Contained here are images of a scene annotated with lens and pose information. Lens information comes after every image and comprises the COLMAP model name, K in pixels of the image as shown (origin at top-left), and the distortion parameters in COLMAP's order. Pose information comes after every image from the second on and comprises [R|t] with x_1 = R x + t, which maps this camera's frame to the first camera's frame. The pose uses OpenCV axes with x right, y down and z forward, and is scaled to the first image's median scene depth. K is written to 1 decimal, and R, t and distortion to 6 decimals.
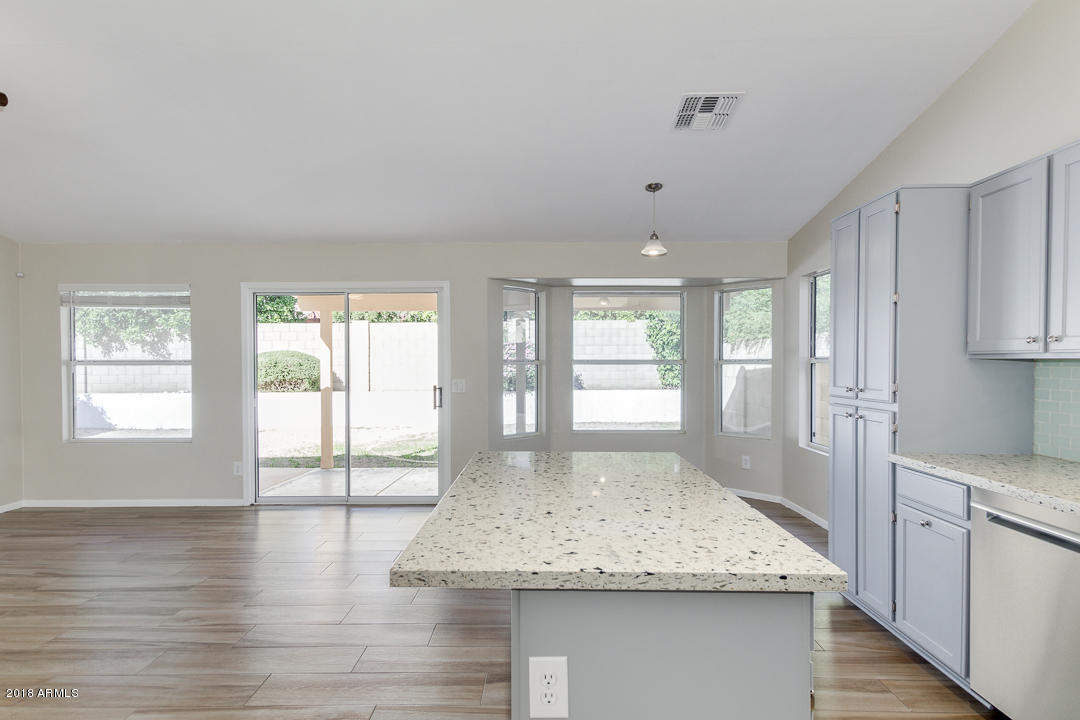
lens RADIAL K [[565.0, 0, 538.7], [0, 565.0, 368.3], [0, 0, 1]] dist [0.026577, -0.008509]
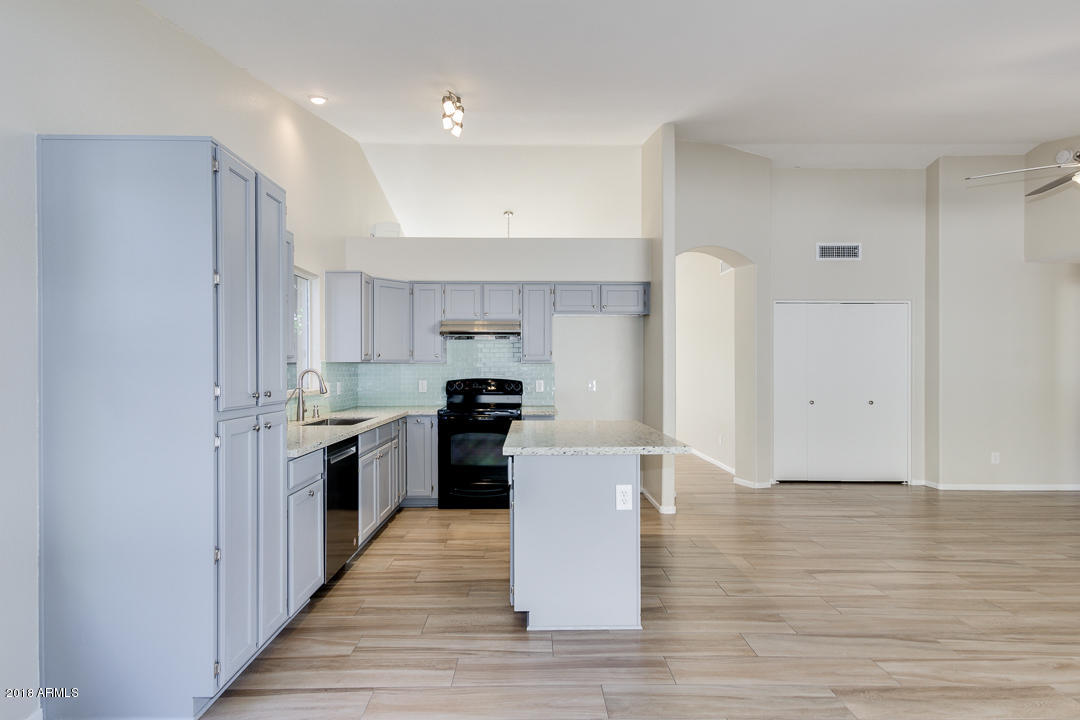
lens RADIAL K [[565.0, 0, 538.7], [0, 565.0, 368.3], [0, 0, 1]] dist [0.026577, -0.008509]
pose [[-0.999704, 0.001959, -0.024230, 0.097570], [0.001695, 0.999939, 0.010919, -0.004654], [0.024250, 0.010874, -0.999647, 1.007882]]
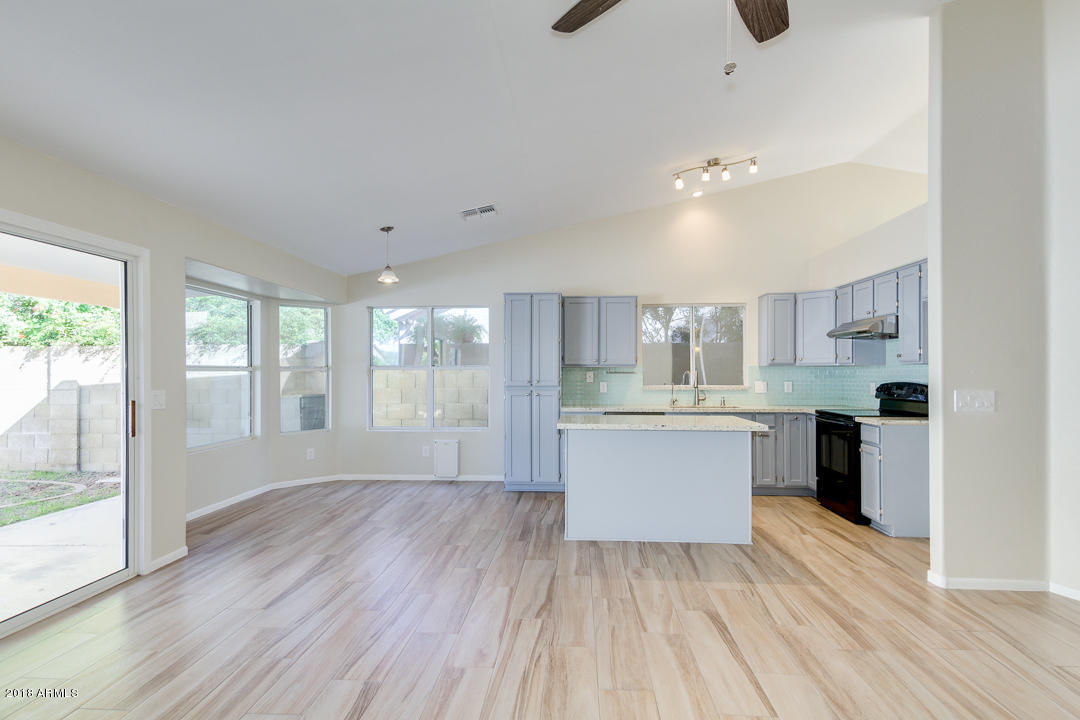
lens RADIAL K [[571.9, 0, 537.1], [0, 571.9, 367.3], [0, 0, 1]] dist [0.026846, -0.000323]
pose [[0.059297, 0.009888, 0.998191, -0.832918], [0.012636, 0.999863, -0.010656, 0.004357], [-0.998160, 0.013245, 0.059164, 0.474419]]
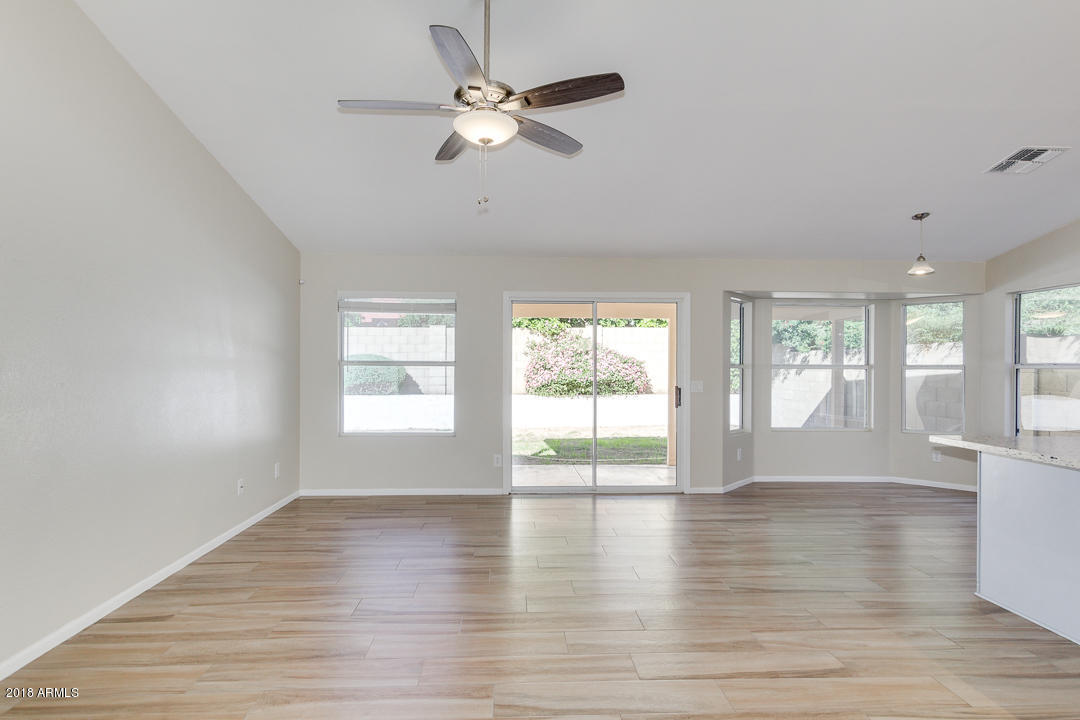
lens RADIAL K [[565.0, 0, 538.7], [0, 565.0, 368.3], [0, 0, 1]] dist [0.026577, -0.008509]
pose [[0.998323, 0.008420, 0.057275, -0.512073], [-0.007838, 0.999915, -0.010377, 0.008678], [-0.057358, 0.009911, 0.998304, -0.097026]]
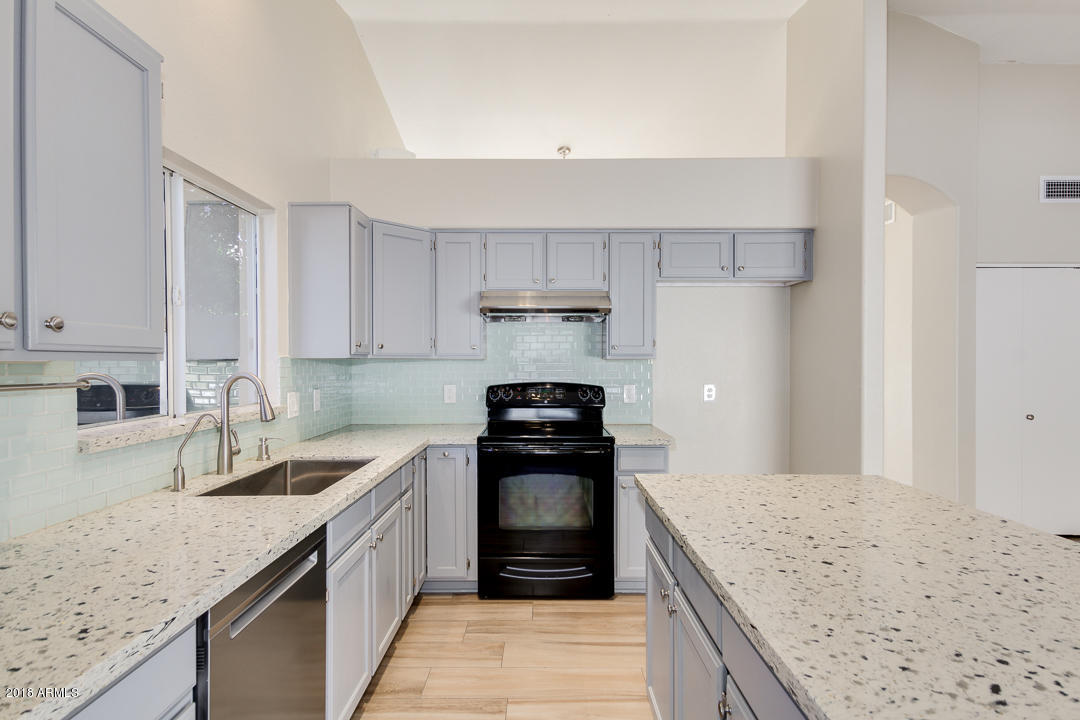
lens RADIAL K [[562.2, 0, 537.0], [0, 562.2, 361.5], [0, 0, 1]] dist [0.014105, -0.001247]
pose [[-0.999994, 0.001429, 0.003067, 0.183790], [0.001476, 0.999880, 0.015425, -0.010166], [-0.003045, 0.015430, -0.999876, 0.616822]]
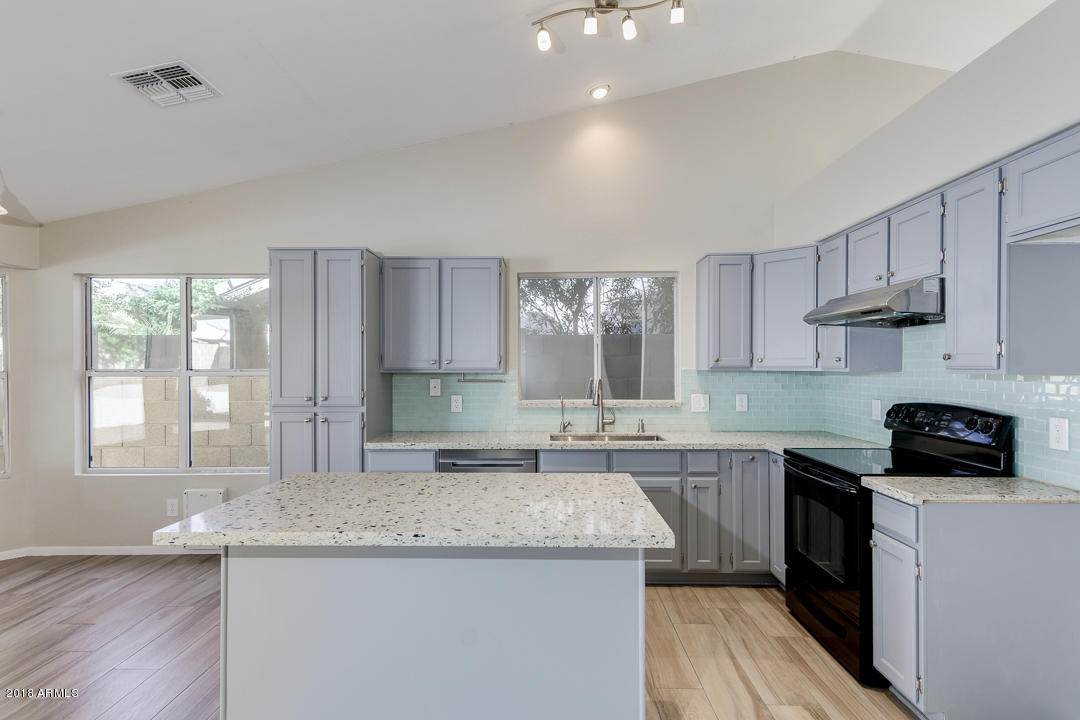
lens RADIAL K [[565.0, 0, 538.7], [0, 565.0, 368.3], [0, 0, 1]] dist [0.026577, -0.008509]
pose [[0.007970, -0.002655, 0.999965, -0.356719], [0.014253, 0.999895, 0.002541, -0.012952], [-0.999867, 0.014233, 0.008007, 0.284062]]
